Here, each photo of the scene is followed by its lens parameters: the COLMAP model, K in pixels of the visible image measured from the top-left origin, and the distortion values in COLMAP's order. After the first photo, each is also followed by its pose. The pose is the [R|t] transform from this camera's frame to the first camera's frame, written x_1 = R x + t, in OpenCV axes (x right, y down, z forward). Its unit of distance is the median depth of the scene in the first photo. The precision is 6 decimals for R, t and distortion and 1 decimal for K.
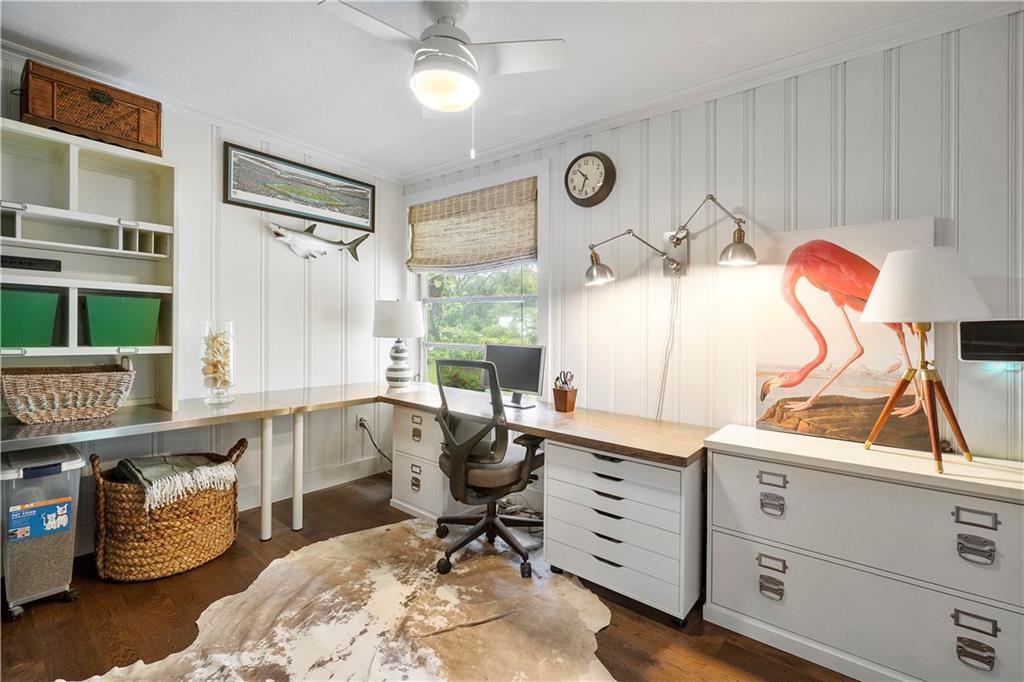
lens RADIAL K [[447.8, 0, 508.4], [0, 447.8, 327.5], [0, 0, 1]] dist [-0.003219, -0.000330]
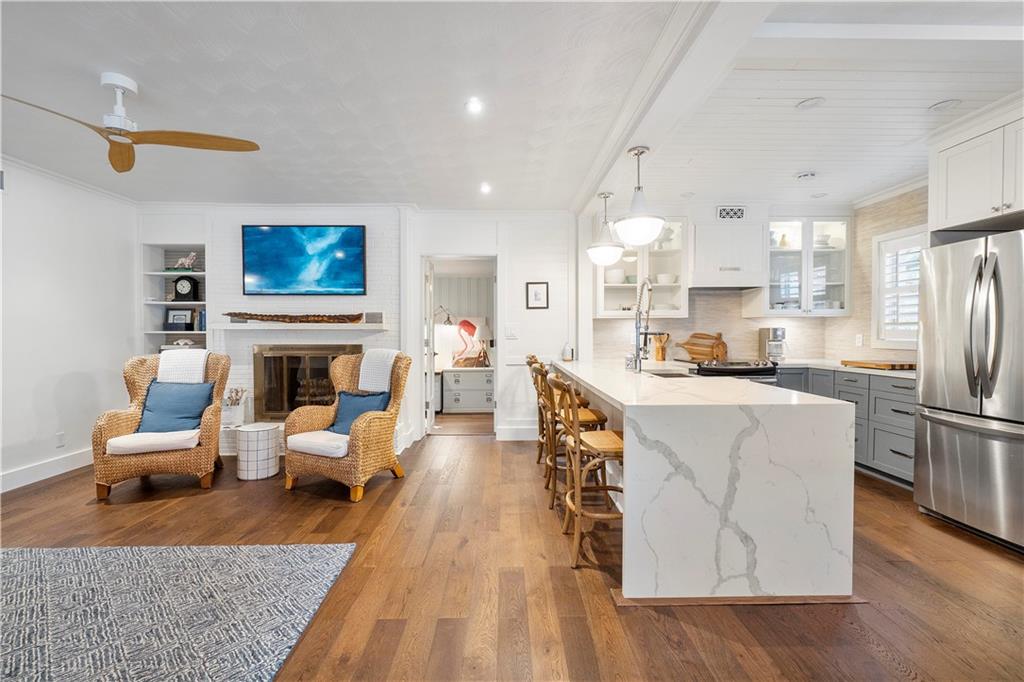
lens RADIAL K [[447.8, 0, 508.4], [0, 447.8, 327.5], [0, 0, 1]] dist [-0.003219, -0.000330]
pose [[0.768260, -0.009112, 0.640072, -1.735353], [0.006819, 0.999958, 0.006051, -0.158669], [-0.640101, -0.000284, 0.768291, -2.565092]]
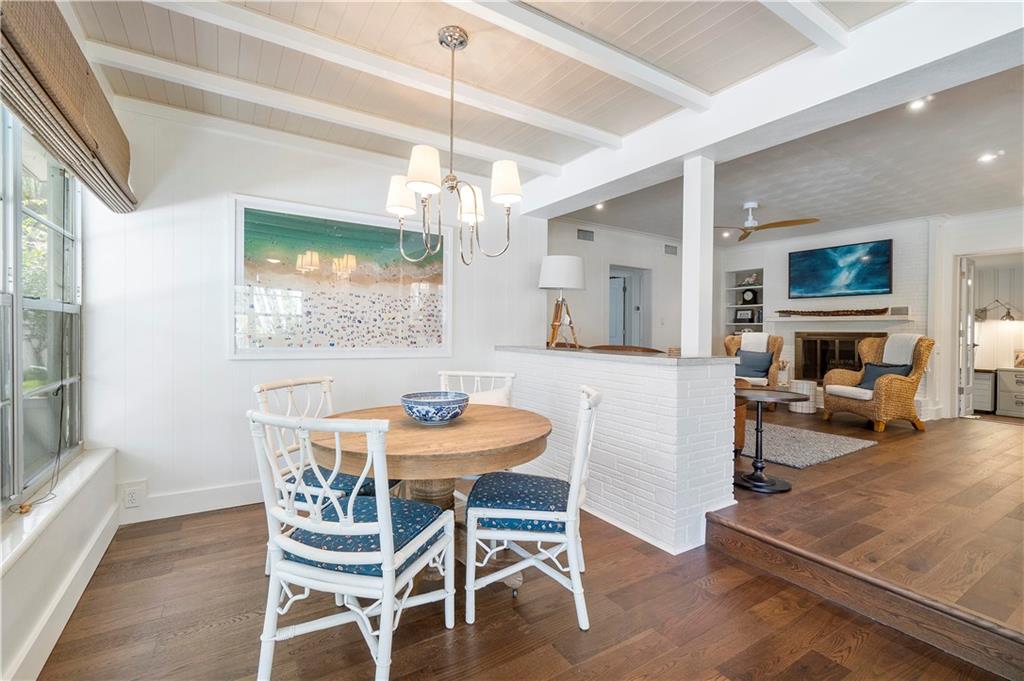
lens RADIAL K [[446.5, 0, 493.0], [0, 446.5, 335.7], [0, 0, 1]] dist [-0.002228, -0.000688]
pose [[0.938980, 0.005038, -0.343936, -2.311036], [-0.001967, 0.999955, 0.009278, -0.054237], [0.343967, -0.008035, 0.938947, -4.075686]]
